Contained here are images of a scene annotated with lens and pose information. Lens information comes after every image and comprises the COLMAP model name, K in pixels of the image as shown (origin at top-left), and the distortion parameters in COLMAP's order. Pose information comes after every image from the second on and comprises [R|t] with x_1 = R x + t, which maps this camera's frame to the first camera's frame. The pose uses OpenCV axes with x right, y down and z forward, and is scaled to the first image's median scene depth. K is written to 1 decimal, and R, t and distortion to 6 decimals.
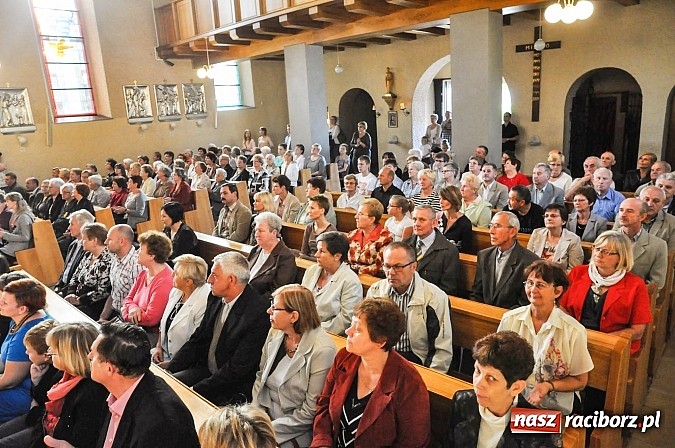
lens RADIAL K [[460.2, 0, 337.5], [0, 460.2, 224.0], [0, 0, 1]] dist [-0.123937, 0.080412]
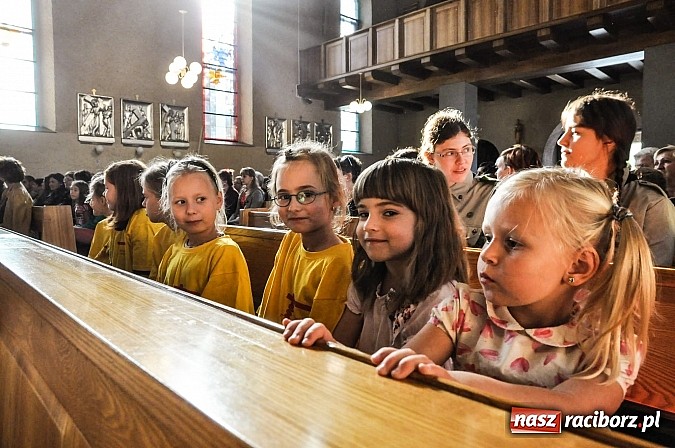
lens RADIAL K [[460.2, 0, 337.5], [0, 460.2, 224.0], [0, 0, 1]] dist [-0.123937, 0.080412]
pose [[0.996162, 0.062499, -0.061282, -0.241222], [-0.072417, 0.981734, -0.175939, 0.107005], [0.049167, 0.179701, 0.982492, 0.021146]]
